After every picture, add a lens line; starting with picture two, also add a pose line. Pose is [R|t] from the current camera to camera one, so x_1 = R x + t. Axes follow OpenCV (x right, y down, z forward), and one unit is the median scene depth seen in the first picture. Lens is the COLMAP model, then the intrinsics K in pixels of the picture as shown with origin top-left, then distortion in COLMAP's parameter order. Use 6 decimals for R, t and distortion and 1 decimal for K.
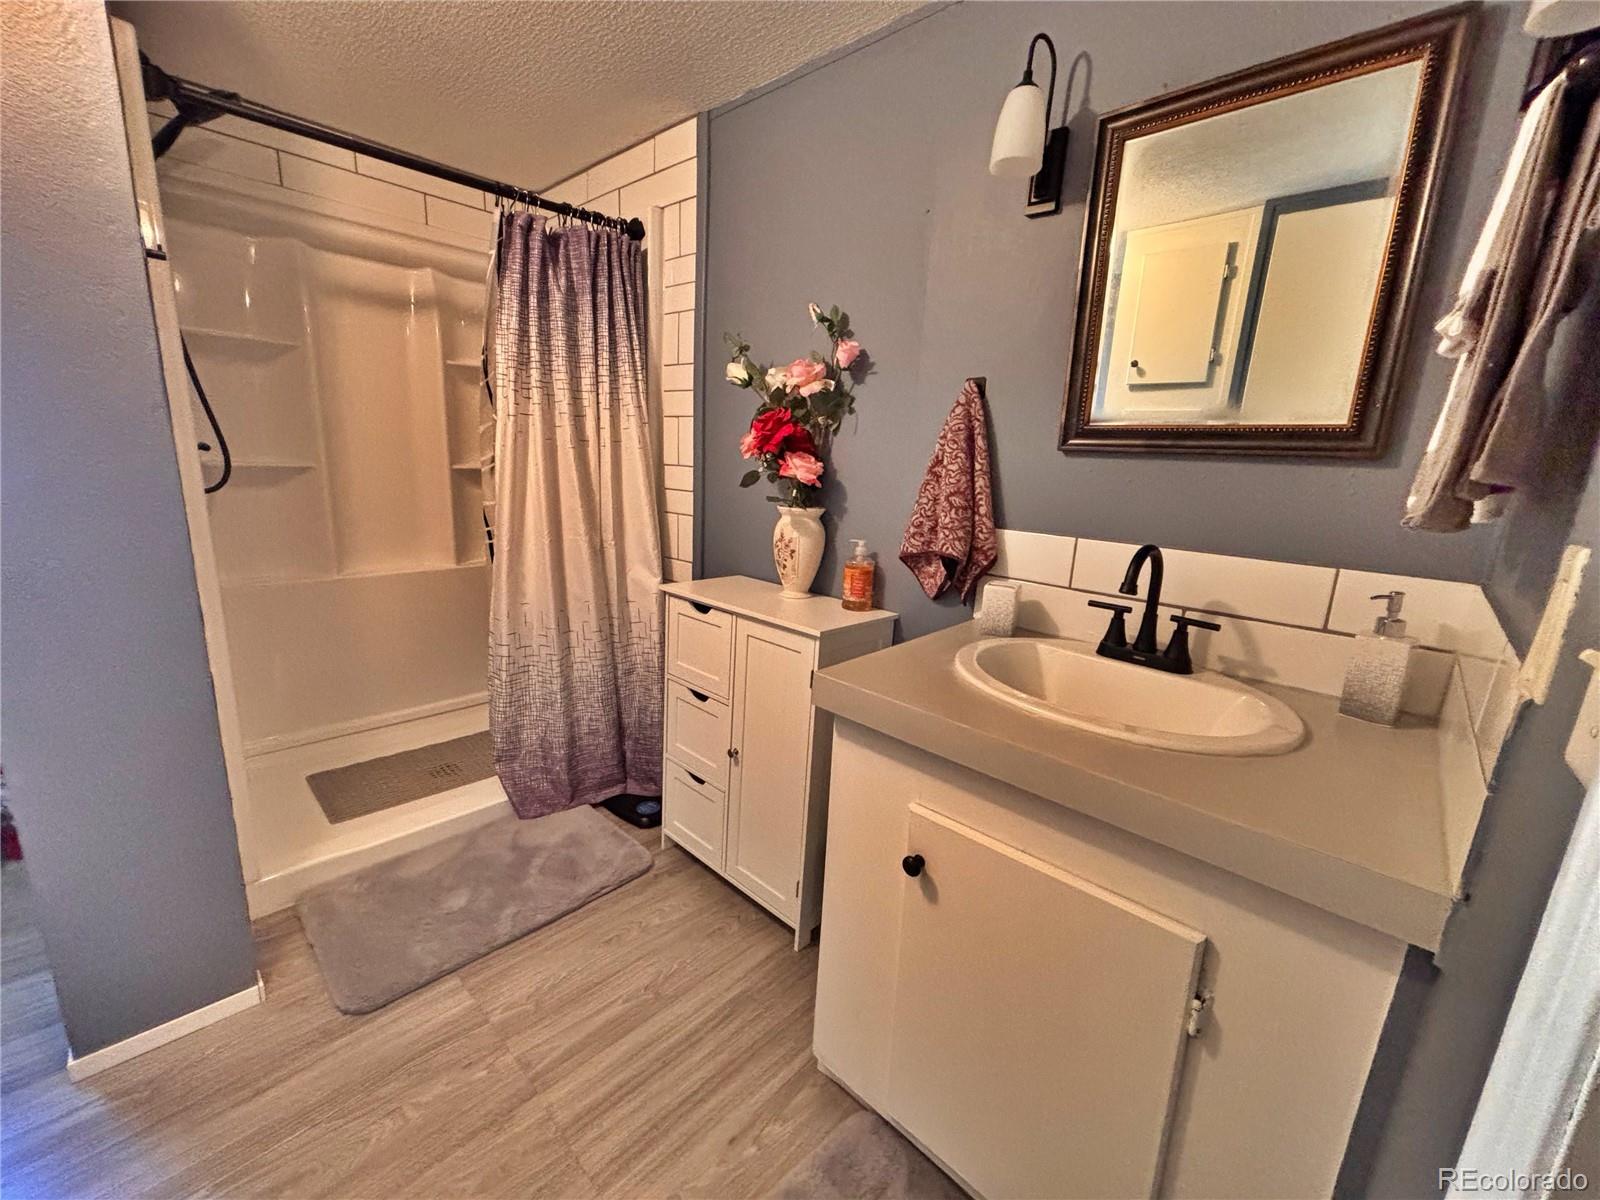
lens RADIAL K [[644.3, 0, 801.4], [0, 644.3, 602.6], [0, 0, 1]] dist [0.000437, -0.000120]
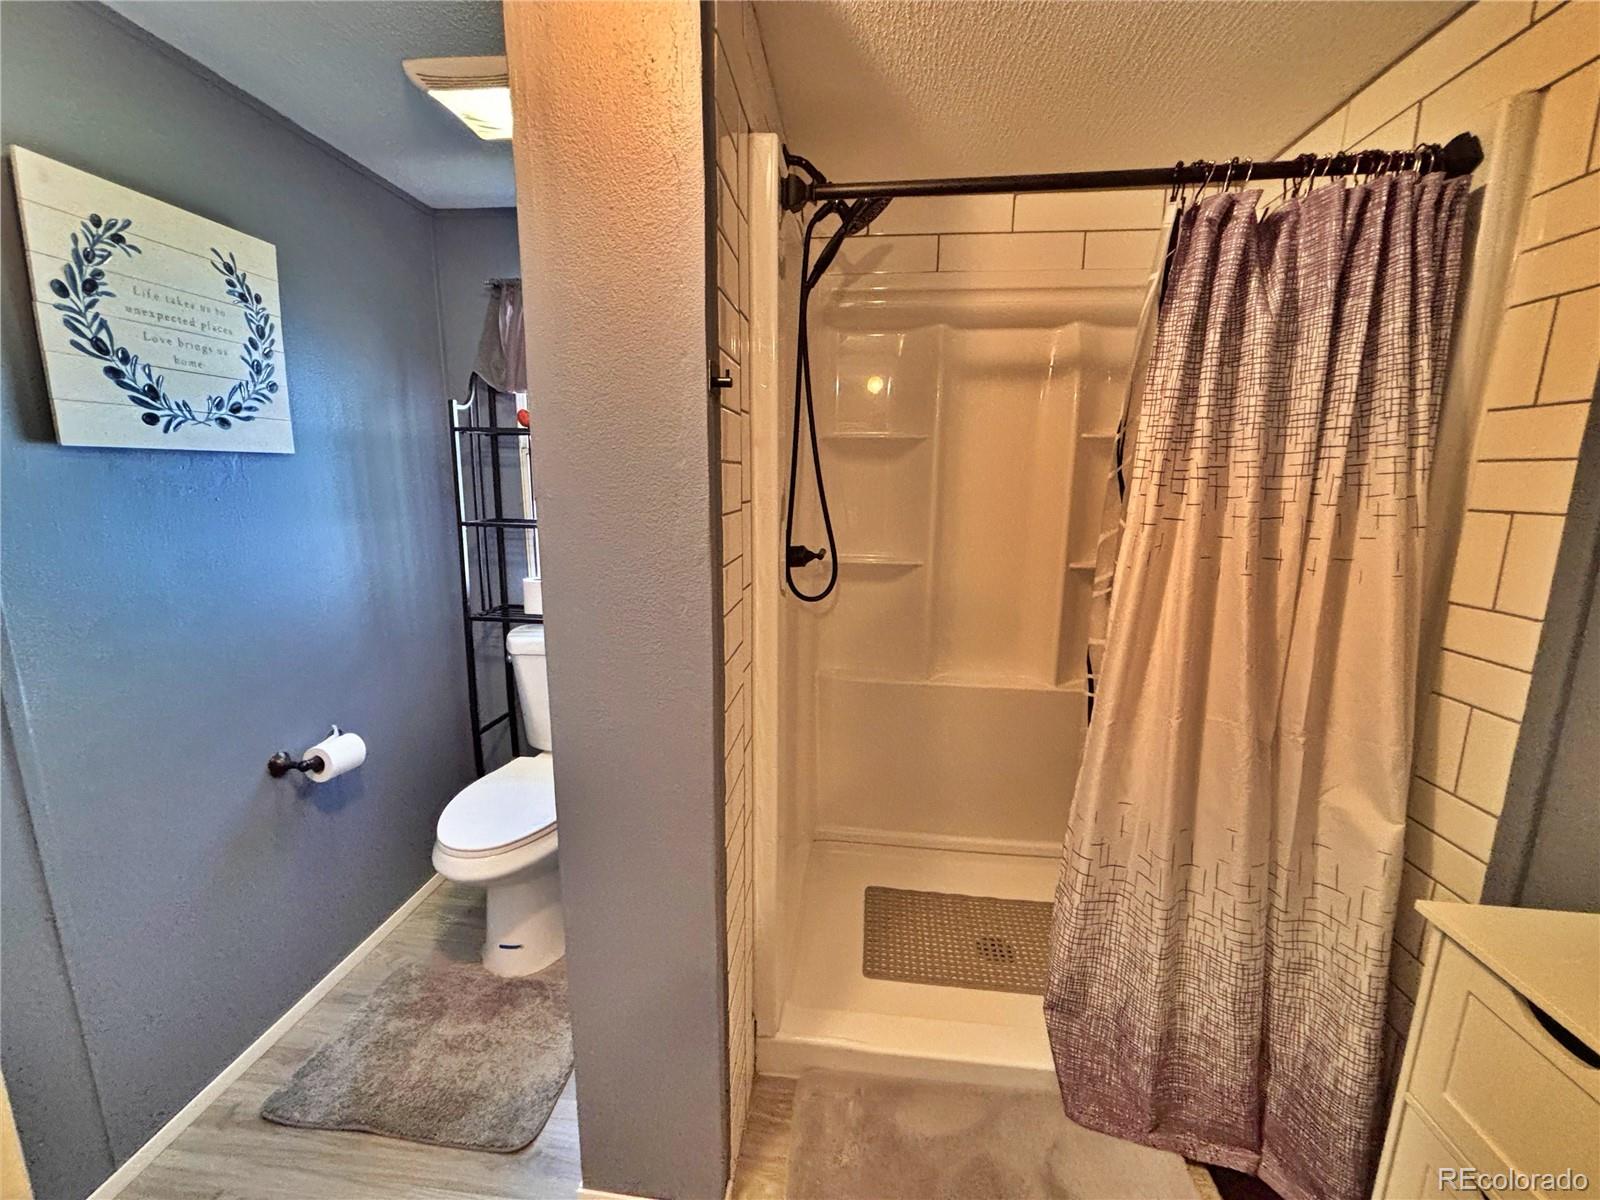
lens RADIAL K [[657.0, 0, 804.3], [0, 657.0, 595.4], [0, 0, 1]] dist [0.000900, 0.000144]
pose [[0.607824, 0.102904, -0.787376, -0.129315], [-0.157597, 0.987476, 0.007397, -0.161969], [0.778276, 0.119592, 0.616429, 0.324951]]
